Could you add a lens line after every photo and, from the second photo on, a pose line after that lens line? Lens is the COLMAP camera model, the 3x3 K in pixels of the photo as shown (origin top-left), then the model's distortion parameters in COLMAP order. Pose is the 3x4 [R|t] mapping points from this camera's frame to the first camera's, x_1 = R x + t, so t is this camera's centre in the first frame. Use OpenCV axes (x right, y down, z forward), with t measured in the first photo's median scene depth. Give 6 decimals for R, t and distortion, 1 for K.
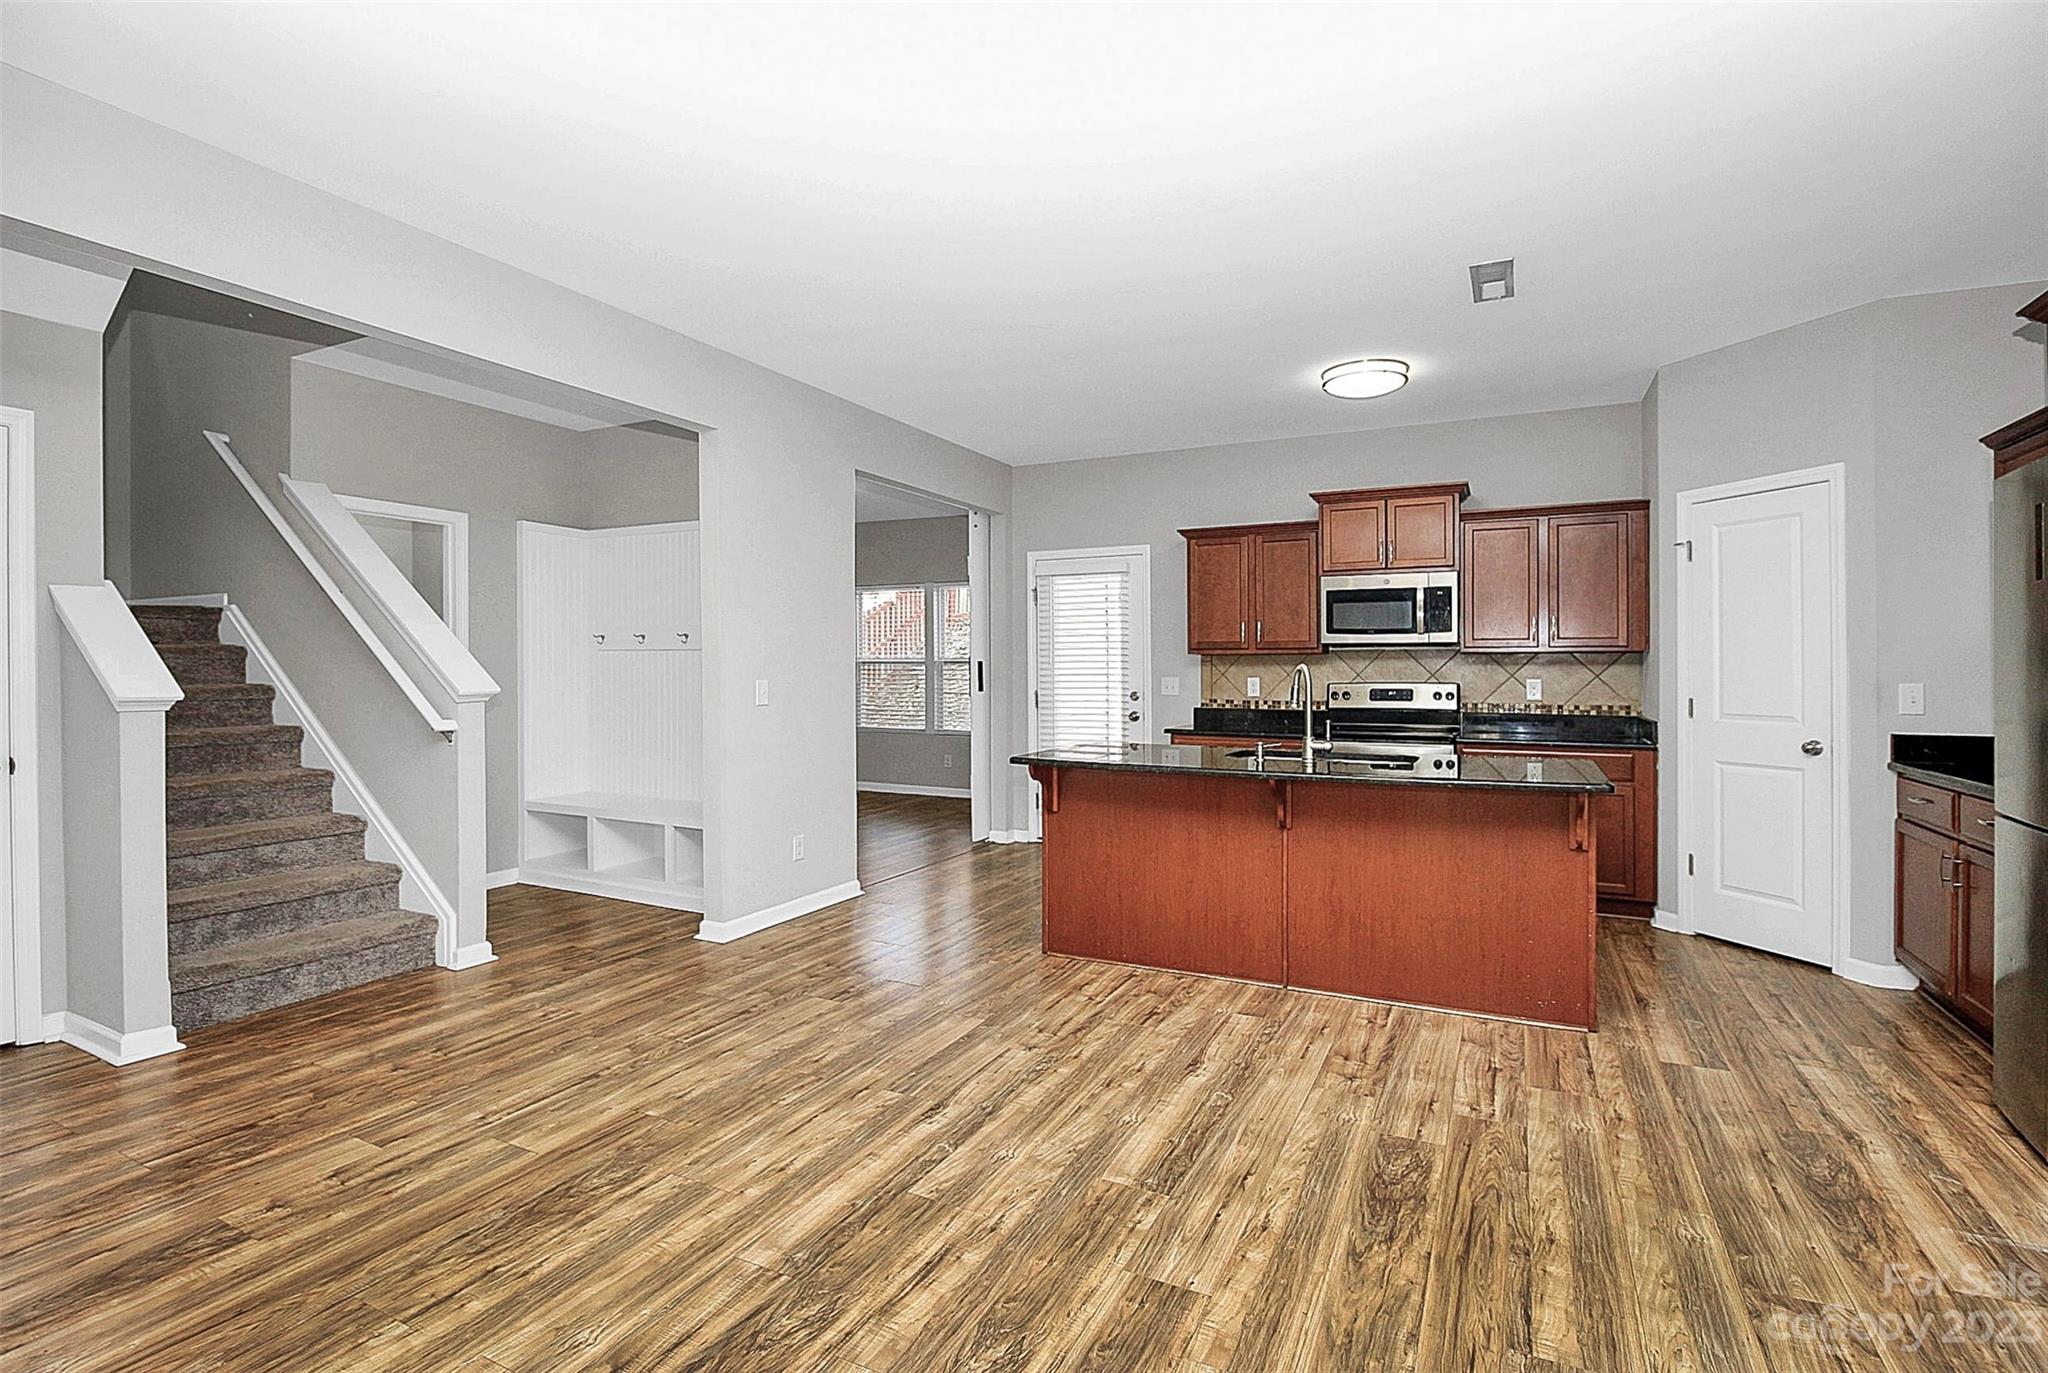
lens RADIAL K [[957.0, 0, 1023.7], [0, 957.0, 669.5], [0, 0, 1]] dist [-0.009336, -0.001112]
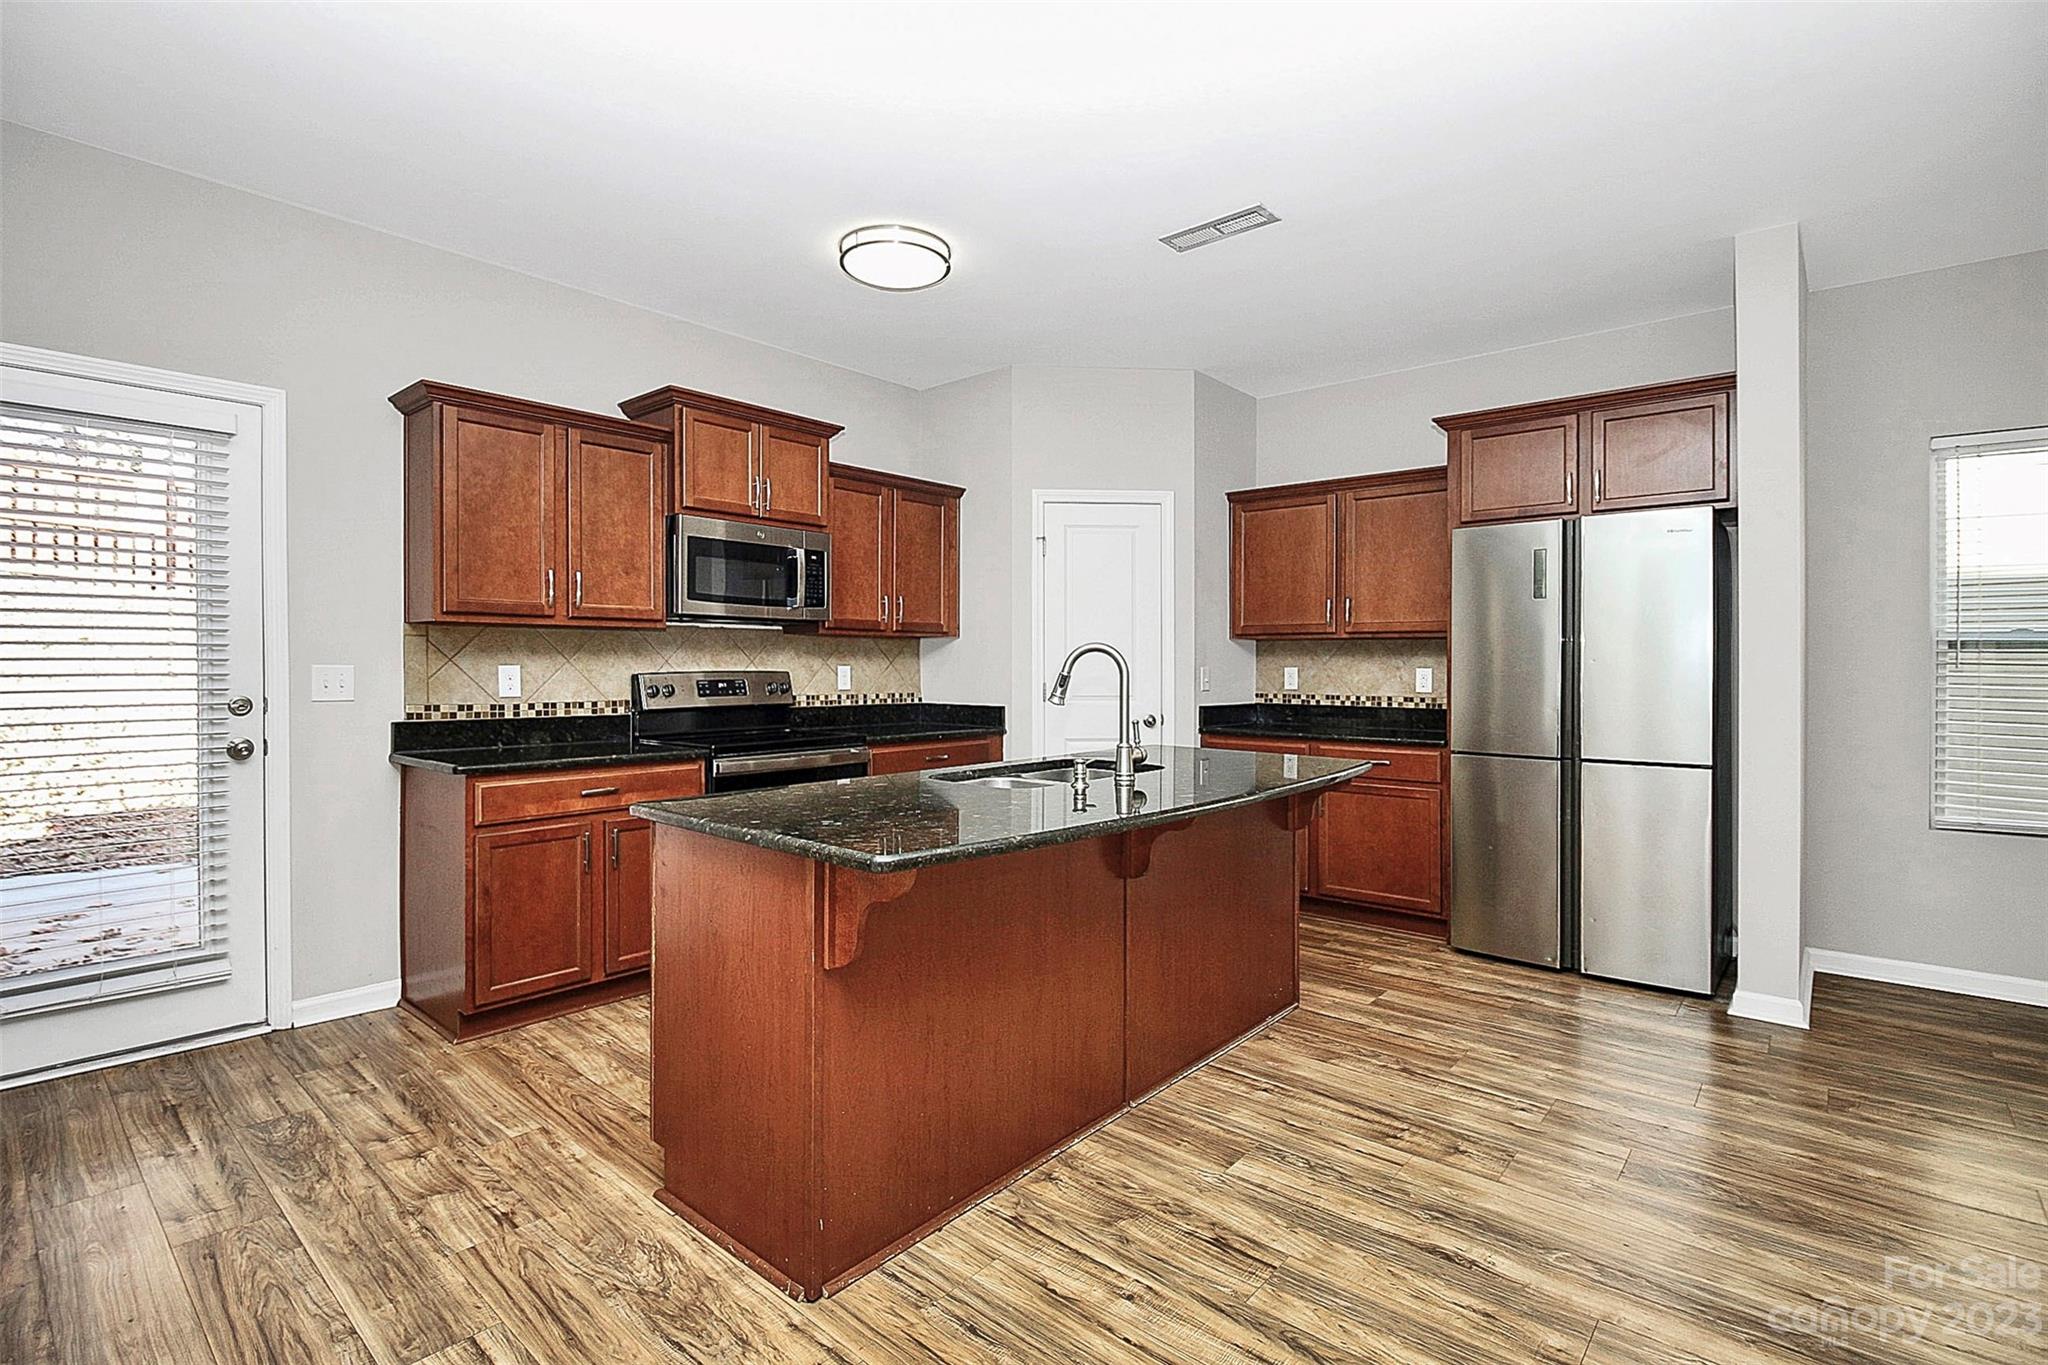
lens RADIAL K [[957.0, 0, 1023.7], [0, 957.0, 665.5], [0, 0, 1]] dist [-0.009336, -0.001112]
pose [[0.241145, -0.002902, 0.970485, -0.410314], [-0.005247, 0.999977, 0.004294, 0.006948], [-0.970475, -0.006128, 0.241124, 0.885092]]
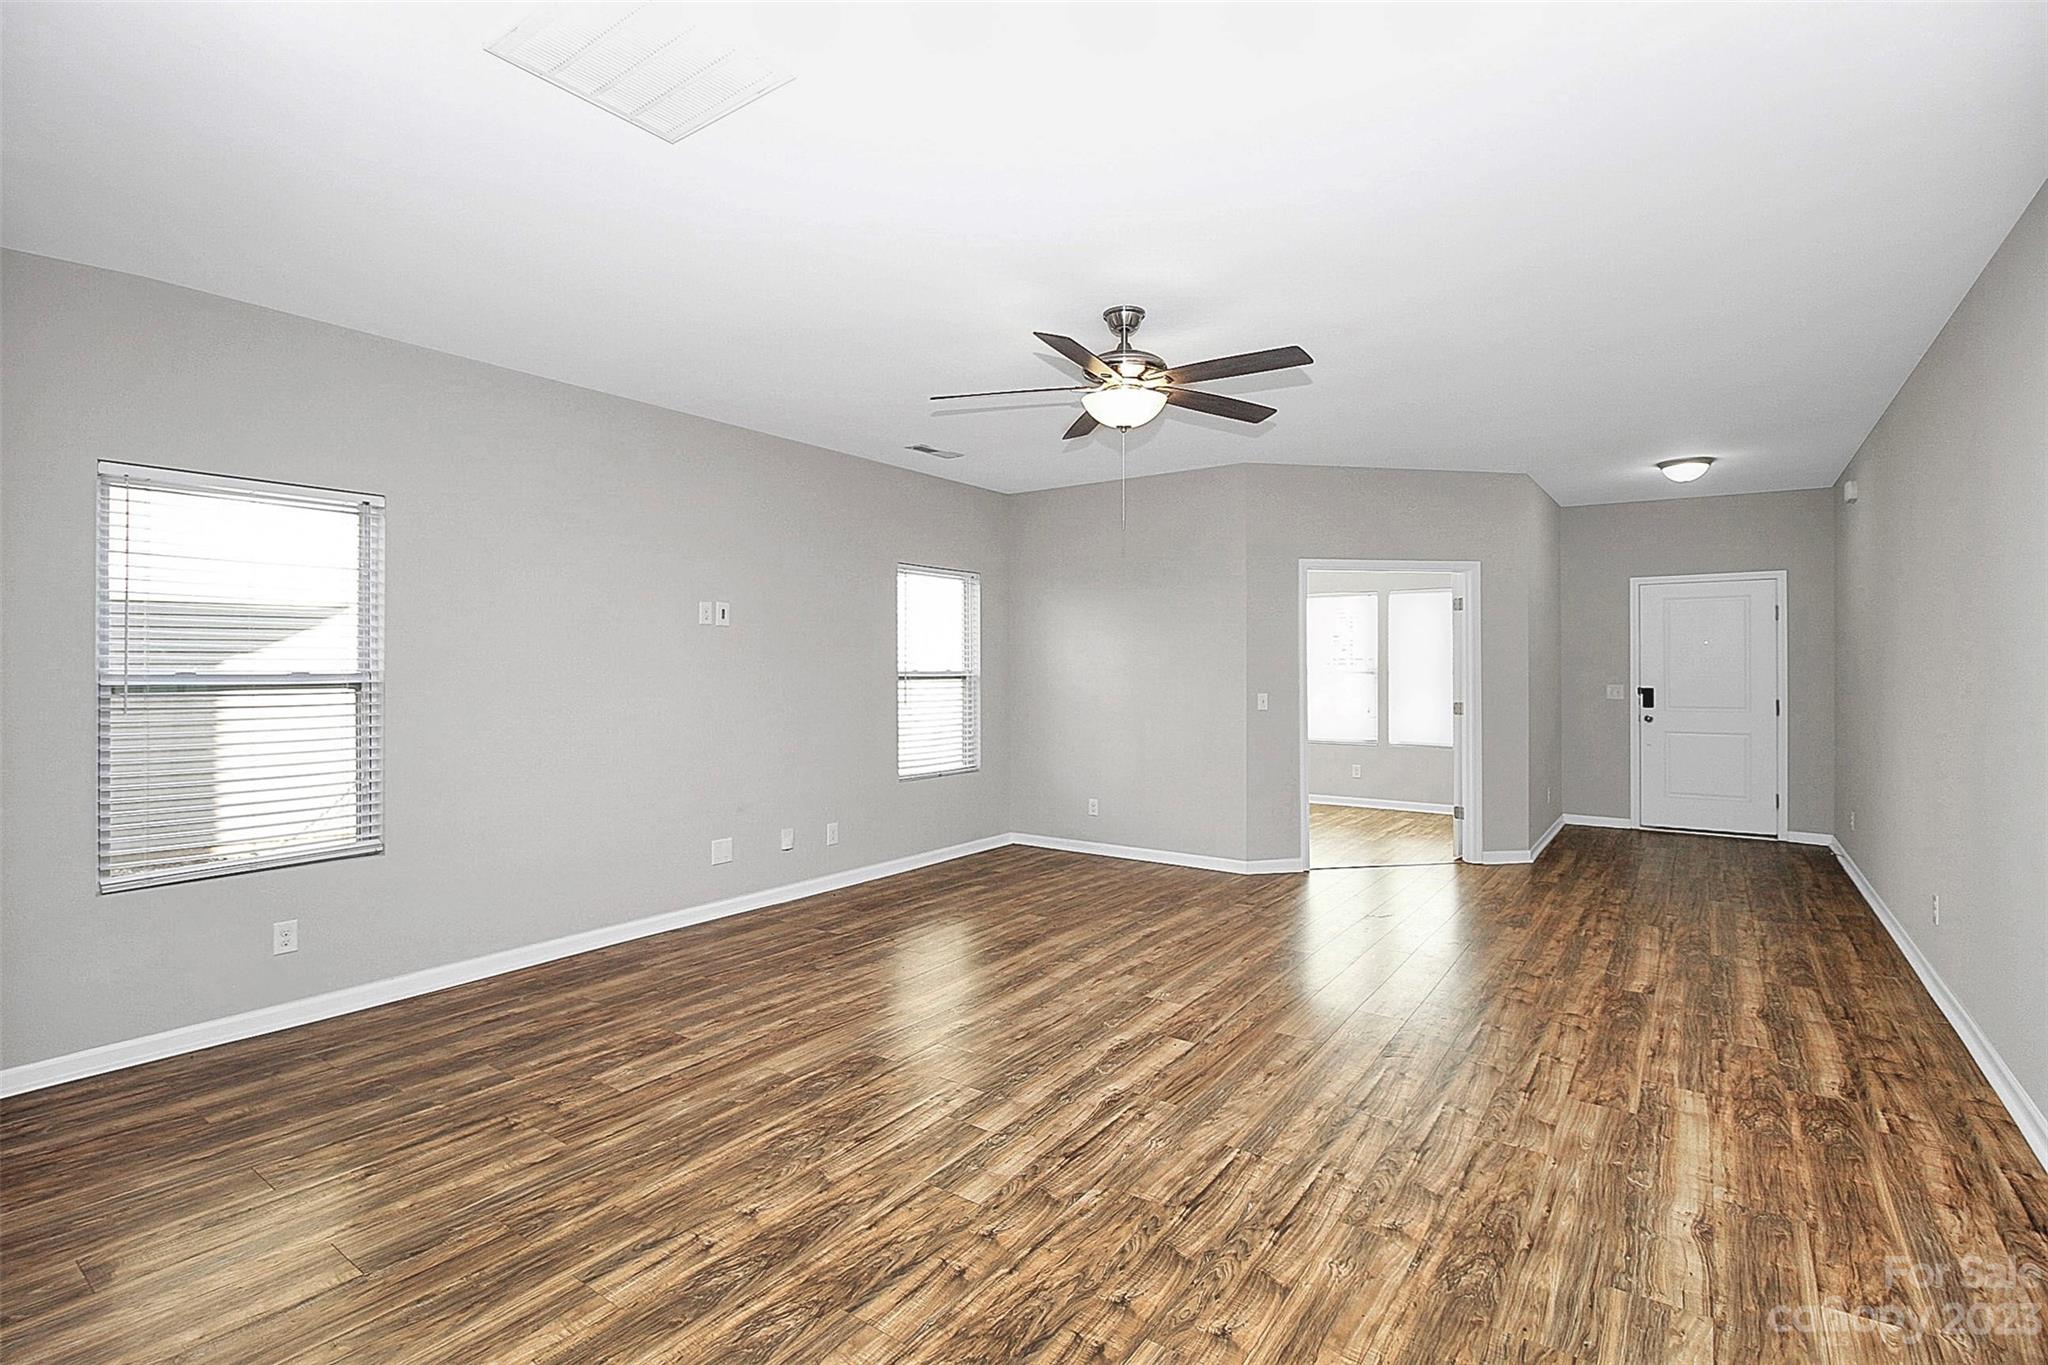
lens RADIAL K [[957.0, 0, 1023.7], [0, 957.0, 665.5], [0, 0, 1]] dist [-0.009336, -0.001112]
pose [[-0.990264, 0.004854, 0.139119, 1.403068], [0.005199, 0.999984, 0.002116, -0.025383], [-0.139106, 0.002819, -0.990273, 3.952195]]
